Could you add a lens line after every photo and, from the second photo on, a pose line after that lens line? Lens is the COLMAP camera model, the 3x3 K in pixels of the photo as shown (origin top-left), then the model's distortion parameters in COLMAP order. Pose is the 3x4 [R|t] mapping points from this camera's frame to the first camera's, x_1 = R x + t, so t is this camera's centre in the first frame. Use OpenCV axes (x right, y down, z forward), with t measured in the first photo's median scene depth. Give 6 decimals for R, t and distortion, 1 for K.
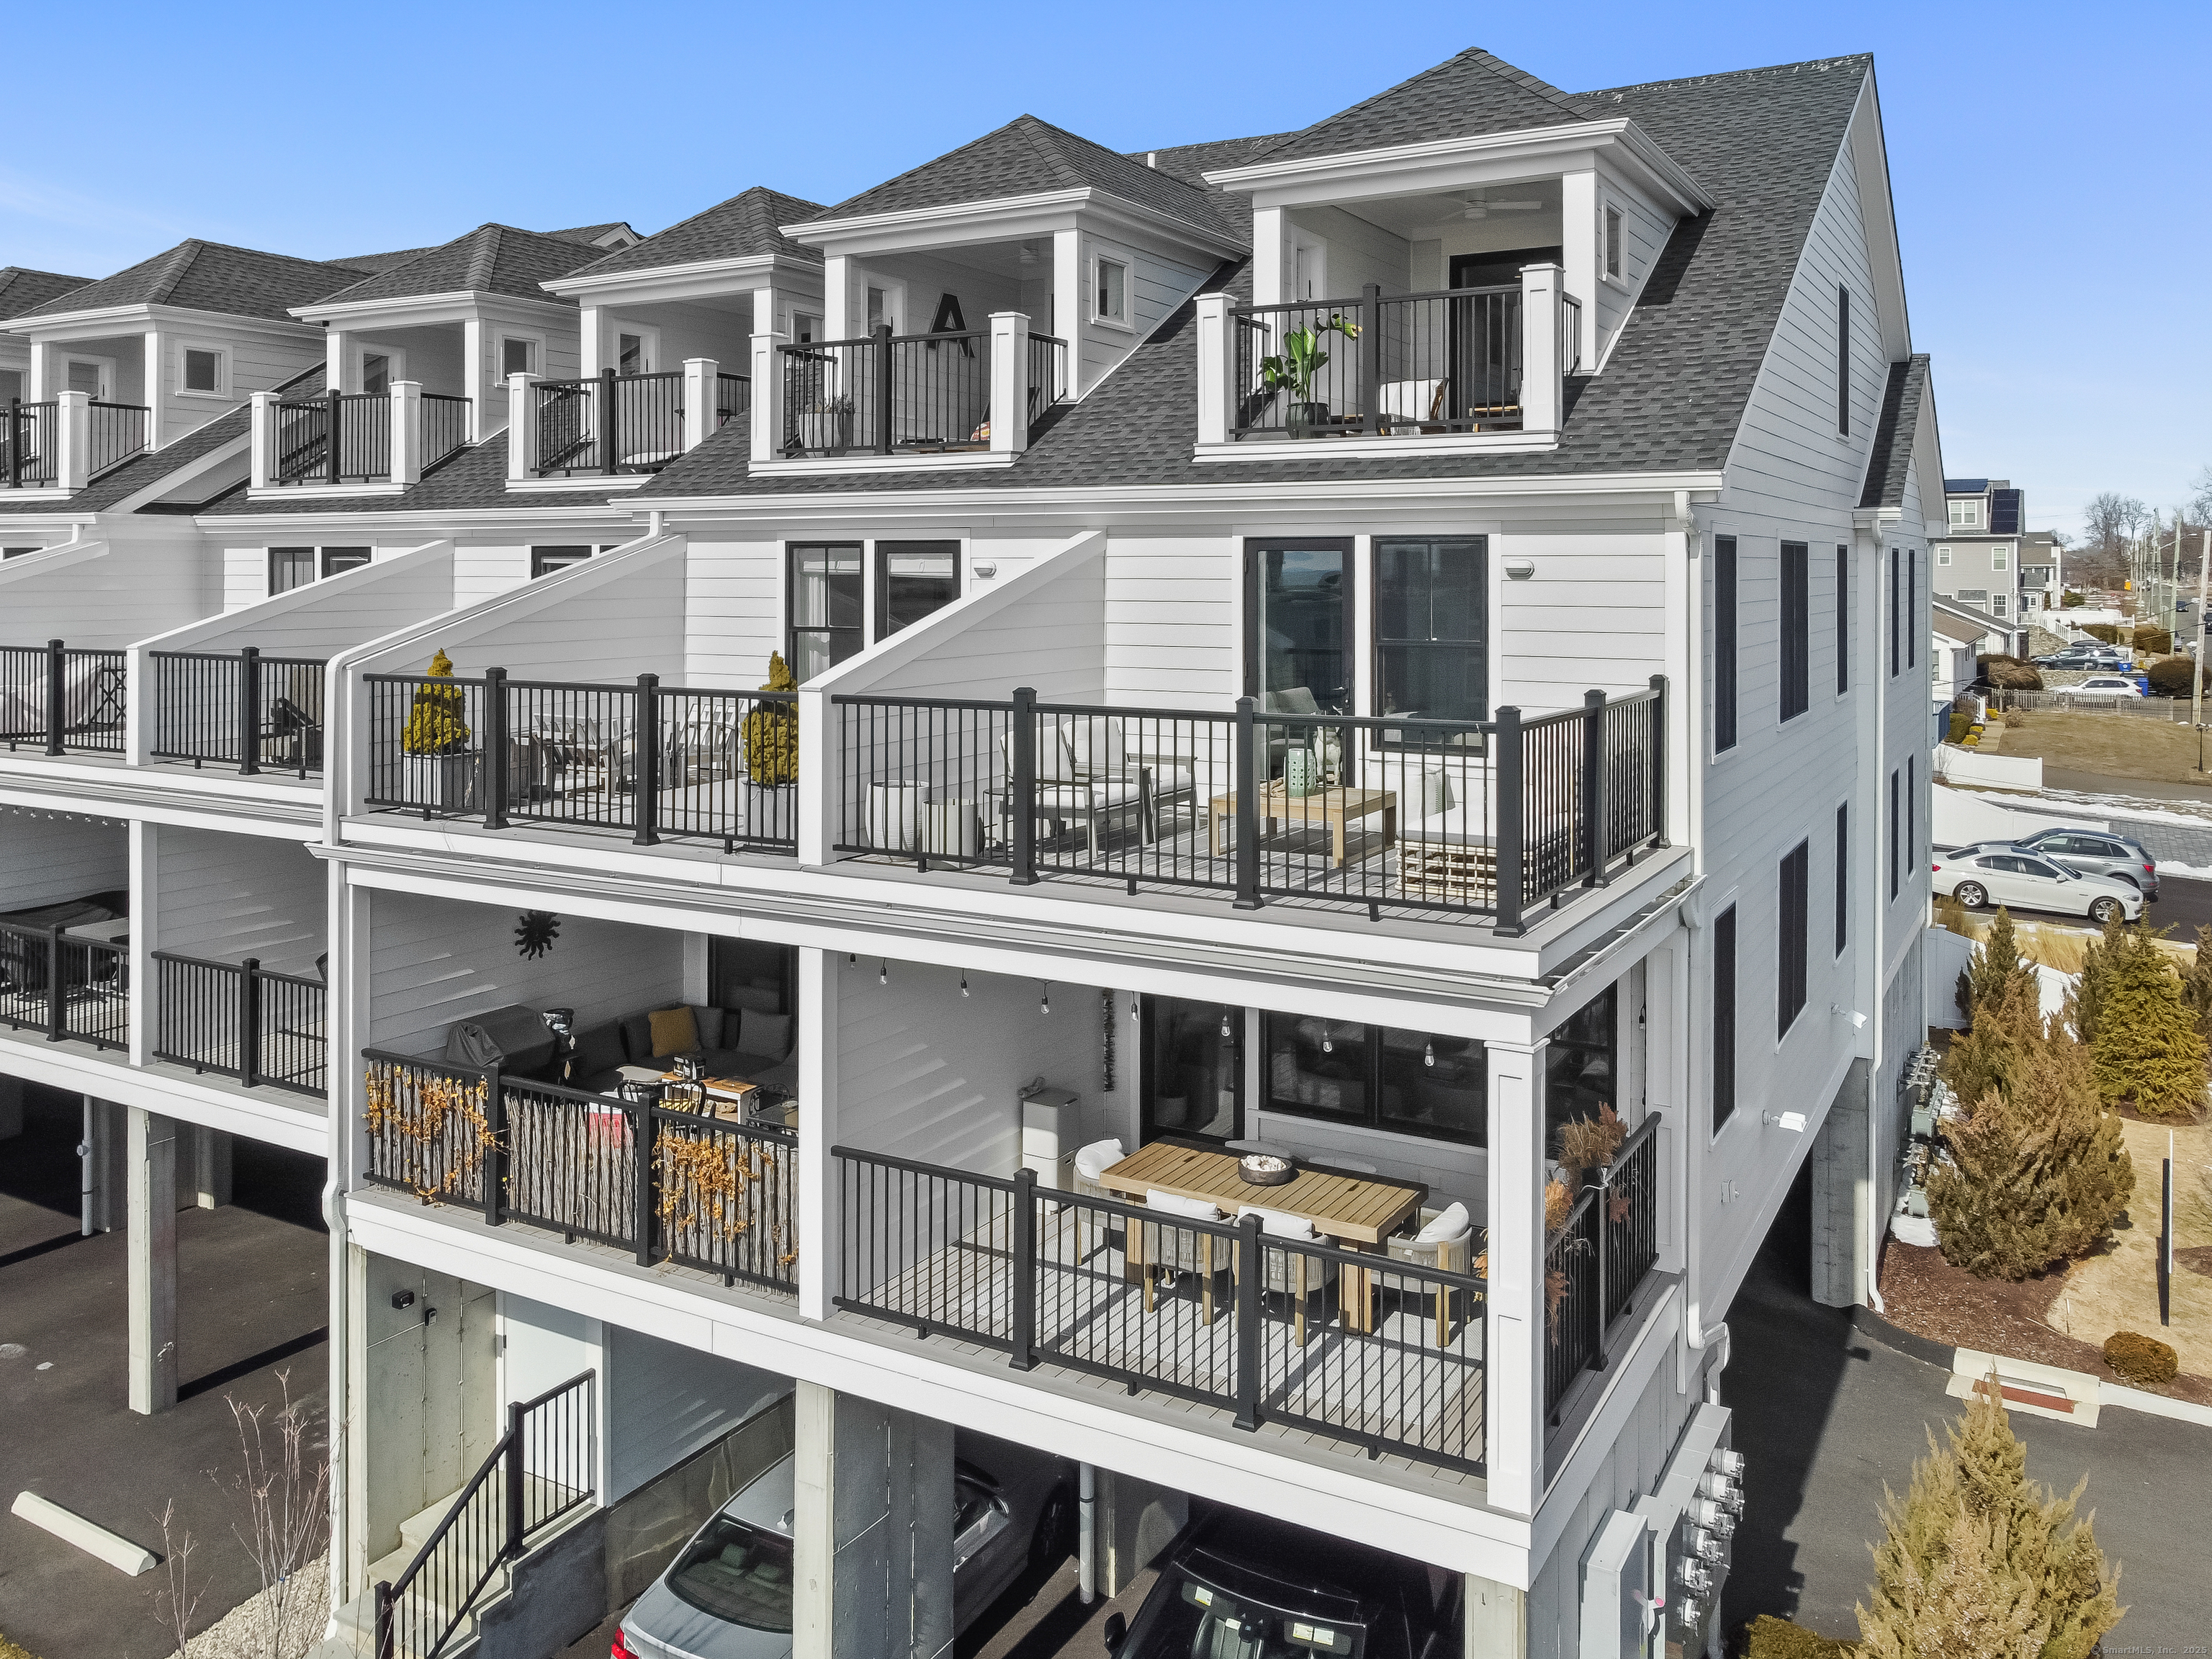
lens RADIAL K [[1725.3, 0, 1119.1], [0, 1725.3, 592.5], [0, 0, 1]] dist [-0.004769, -0.003014]
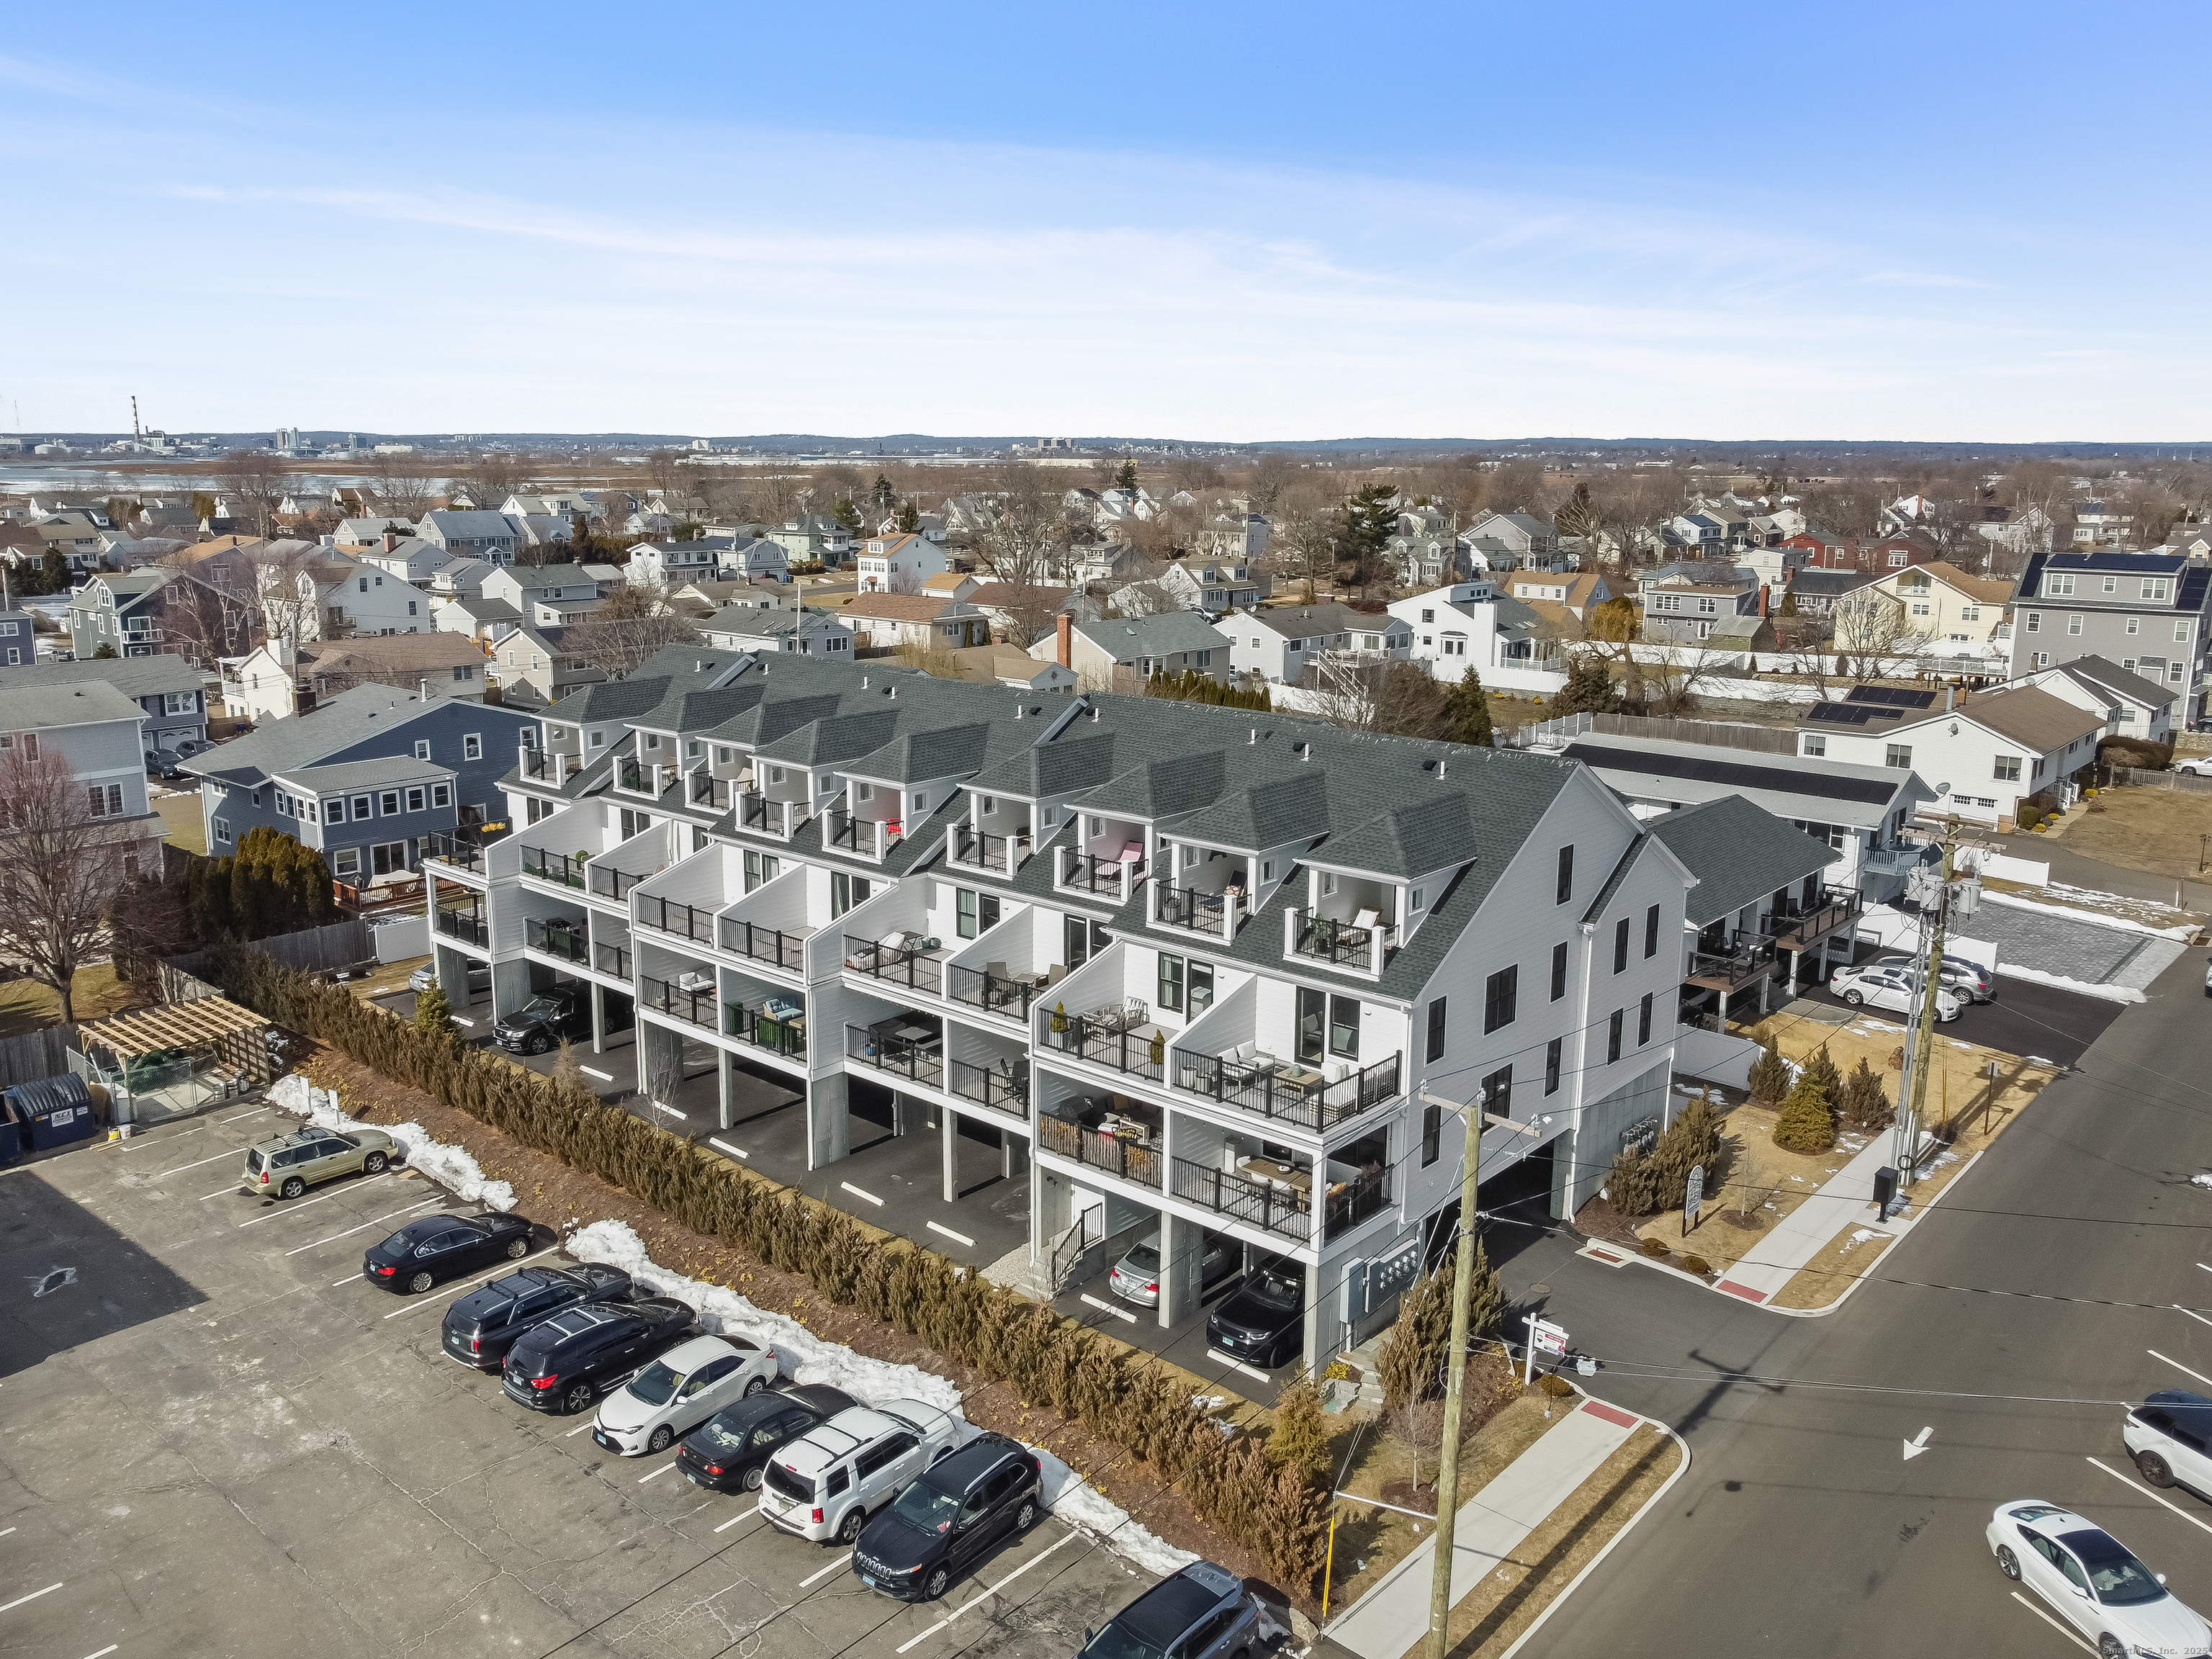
lens RADIAL K [[1716.4, 0, 1106.0], [0, 1716.4, 829.5], [0, 0, 1]] dist [0.002728, 0.001776]
pose [[0.978834, 0.043717, -0.199930, 0.361444], [-0.001883, 0.978801, 0.204806, -0.998391], [0.204645, -0.200095, 0.958166, -2.174653]]
